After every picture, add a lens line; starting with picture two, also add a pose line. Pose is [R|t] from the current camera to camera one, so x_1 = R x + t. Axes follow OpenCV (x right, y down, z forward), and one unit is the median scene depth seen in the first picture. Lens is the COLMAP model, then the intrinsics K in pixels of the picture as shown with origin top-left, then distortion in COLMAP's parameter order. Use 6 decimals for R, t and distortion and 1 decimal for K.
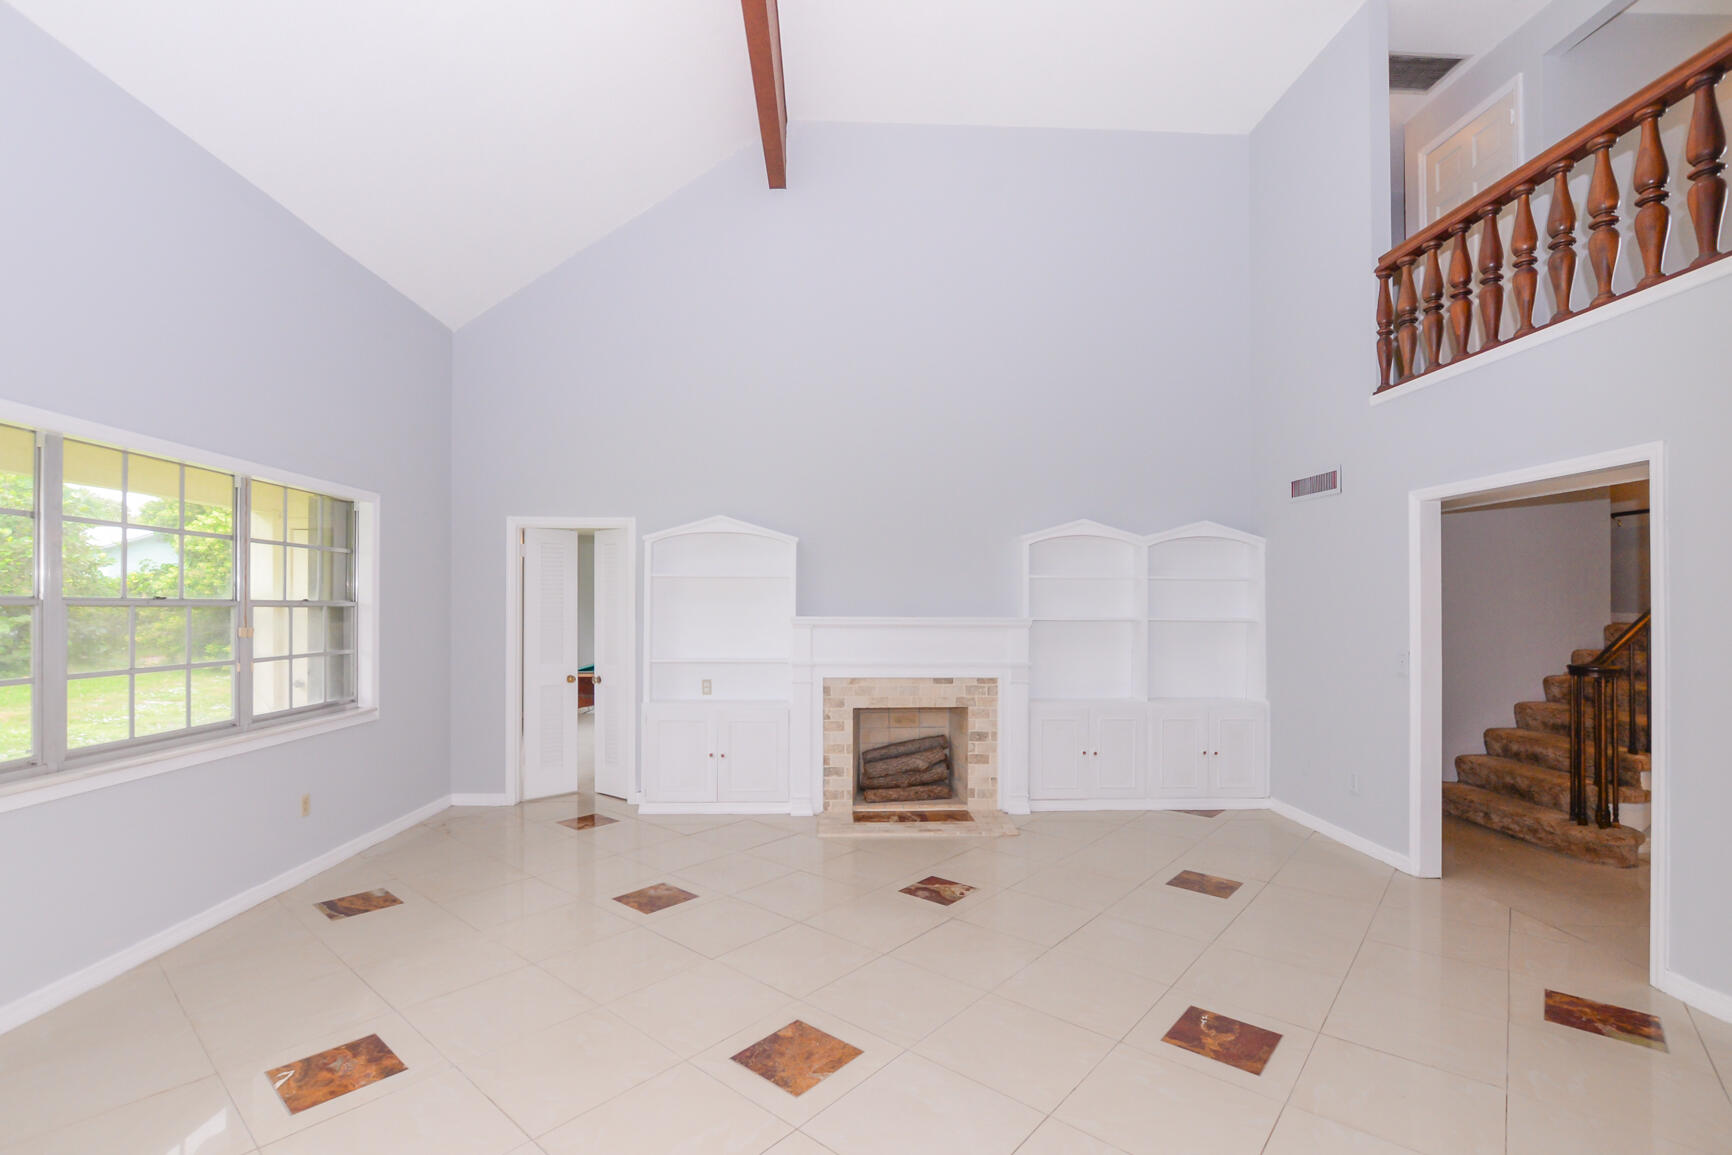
lens RADIAL K [[774.2, 0, 862.0], [0, 774.2, 599.9], [0, 0, 1]] dist [-0.017806, -0.000407]
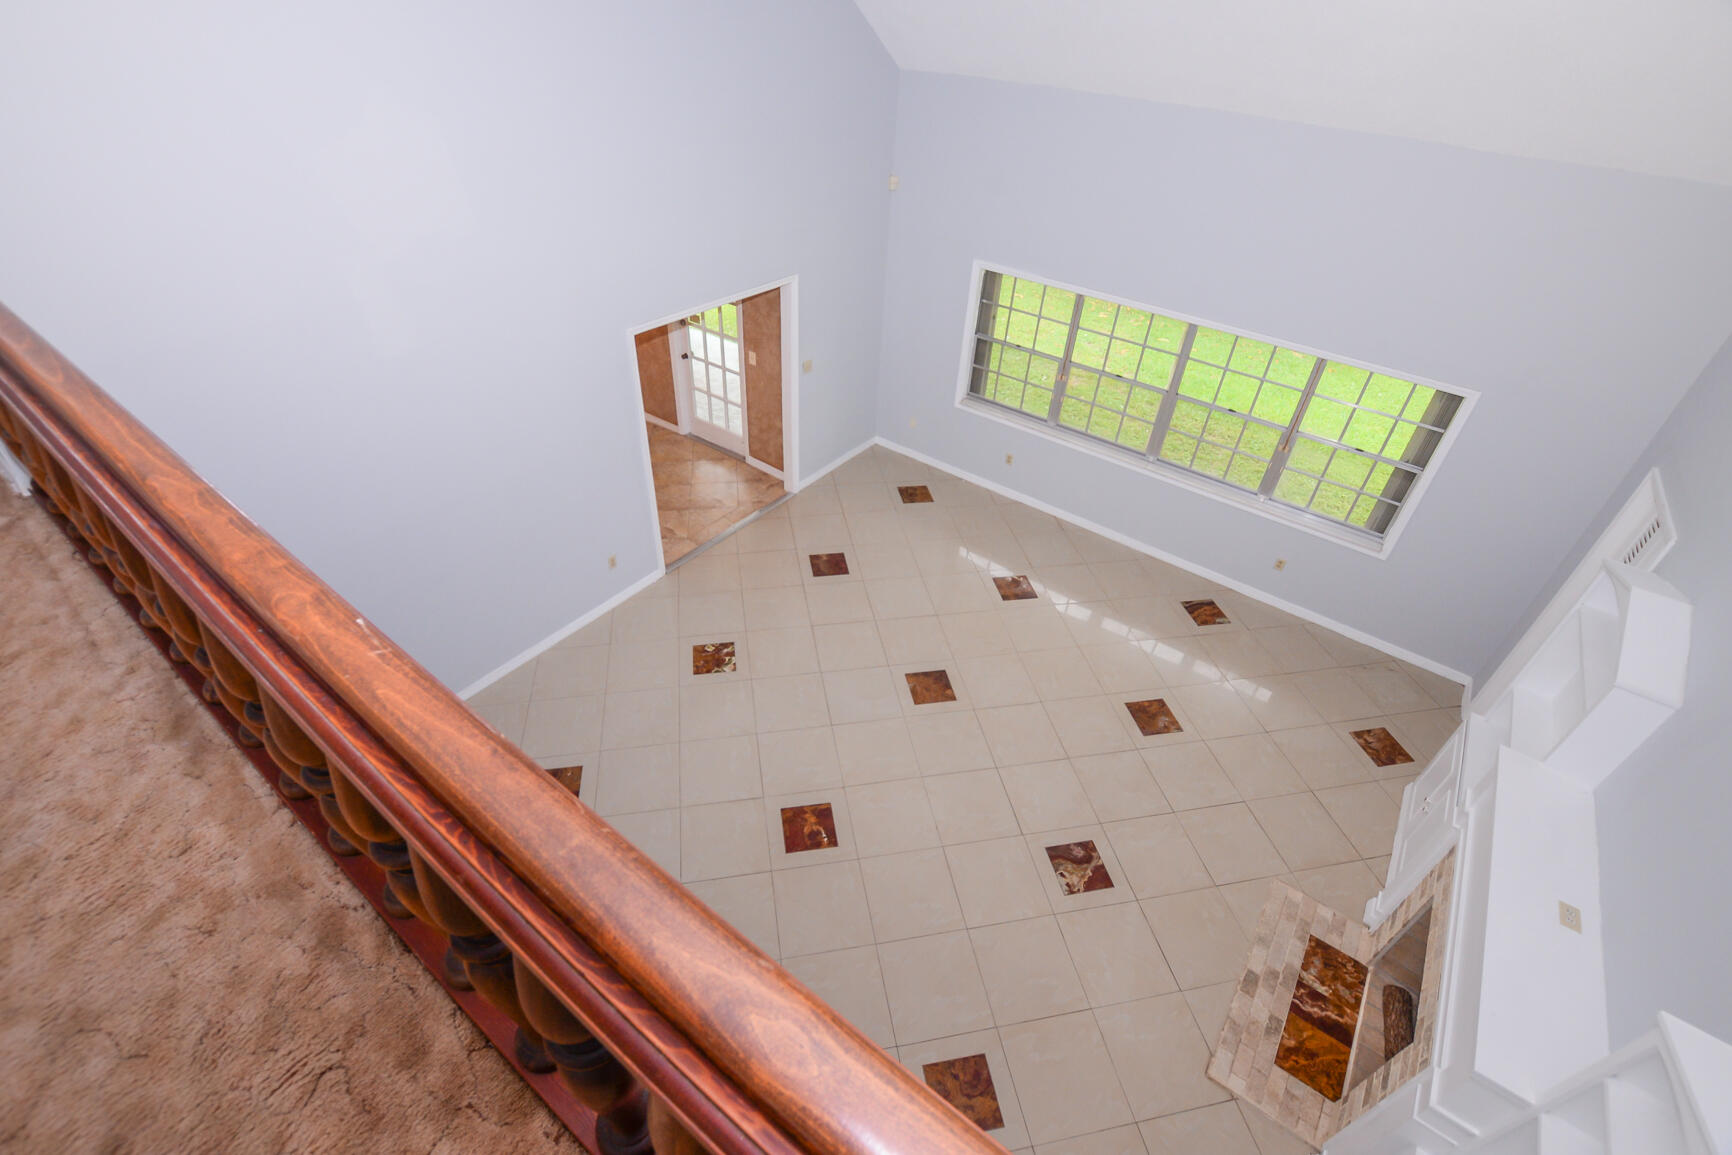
lens RADIAL K [[771.5, 0, 874.2], [0, 771.5, 565.9], [0, 0, 1]] dist [-0.019094, -0.000060]
pose [[-0.615834, 0.445896, -0.649558, 0.656900], [-0.053138, 0.799058, 0.598901, -0.511001], [0.786082, 0.403339, -0.468393, 0.888945]]
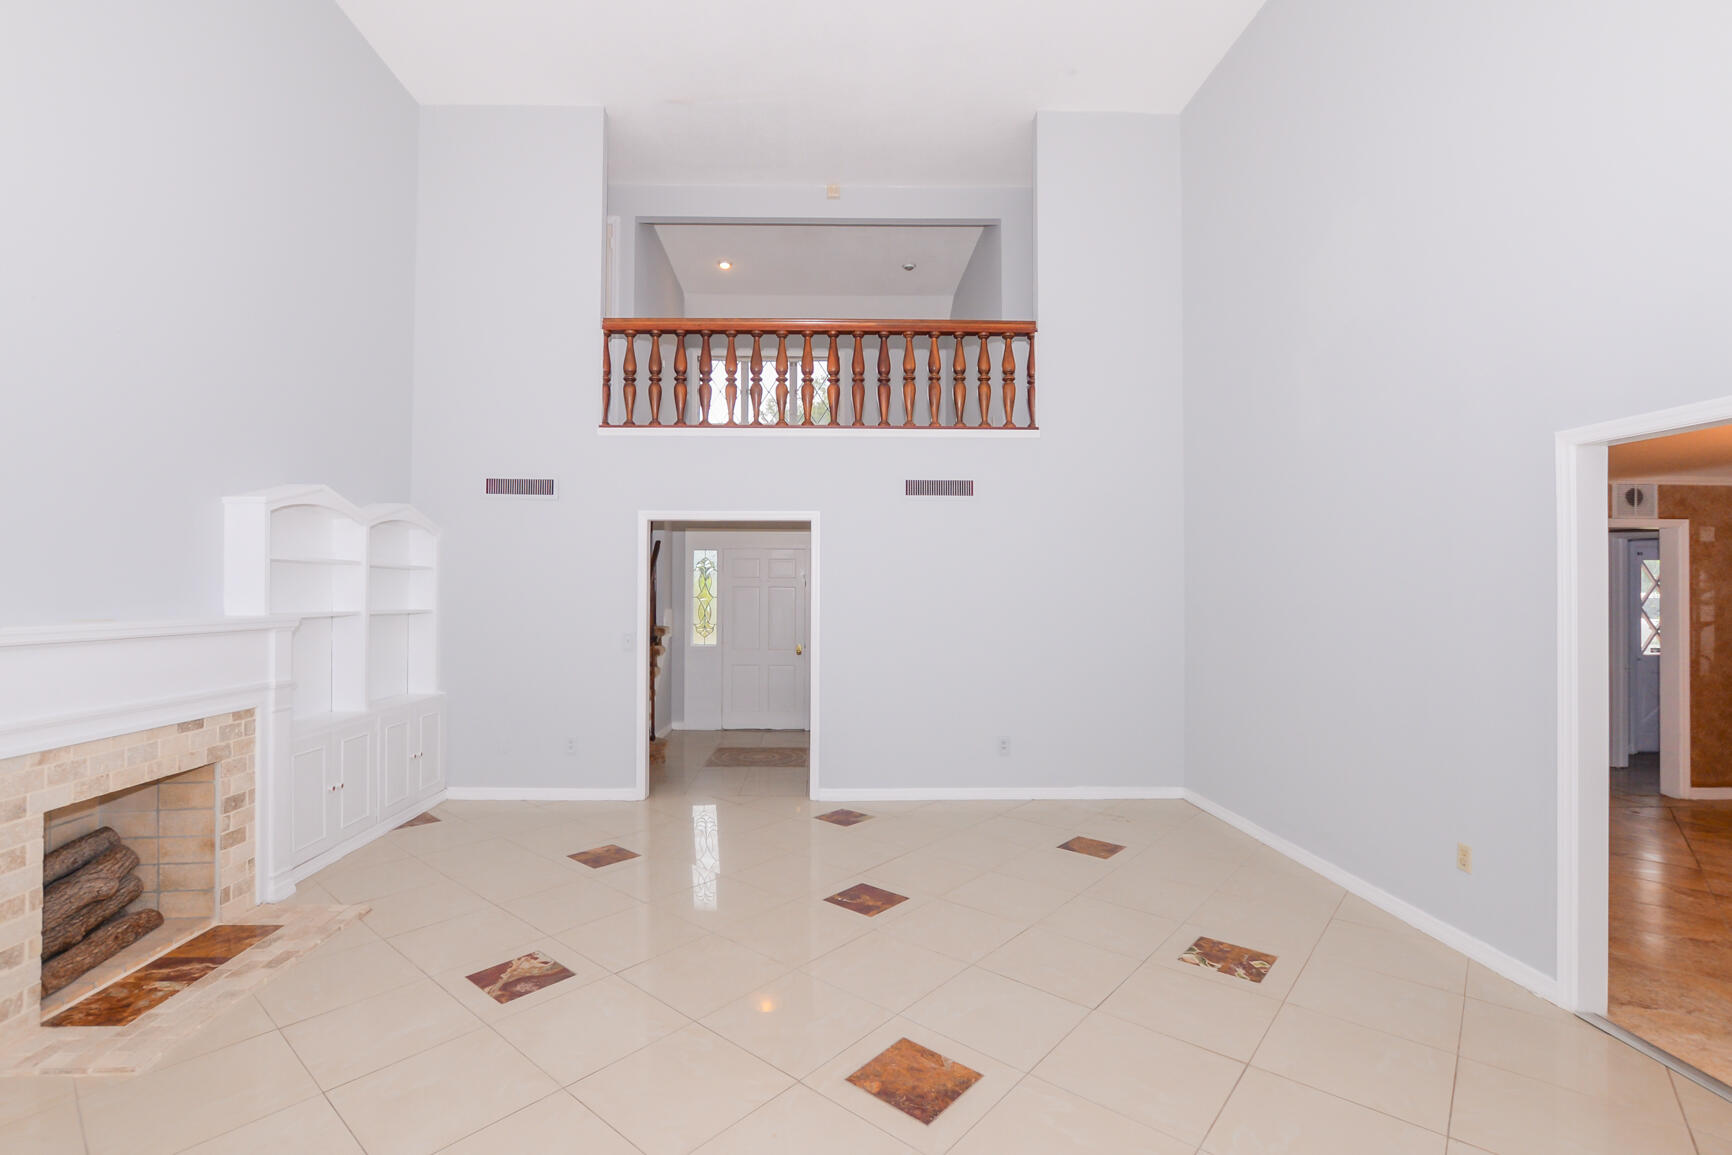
lens RADIAL K [[778.7, 0, 825.2], [0, 778.7, 583.6], [0, 0, 1]] dist [-0.016512, 0.000004]
pose [[0.020694, 0.009552, 0.999740, -0.528320], [-0.014010, 0.999859, -0.009263, -0.007125], [-0.999688, -0.013815, 0.020825, 0.549815]]
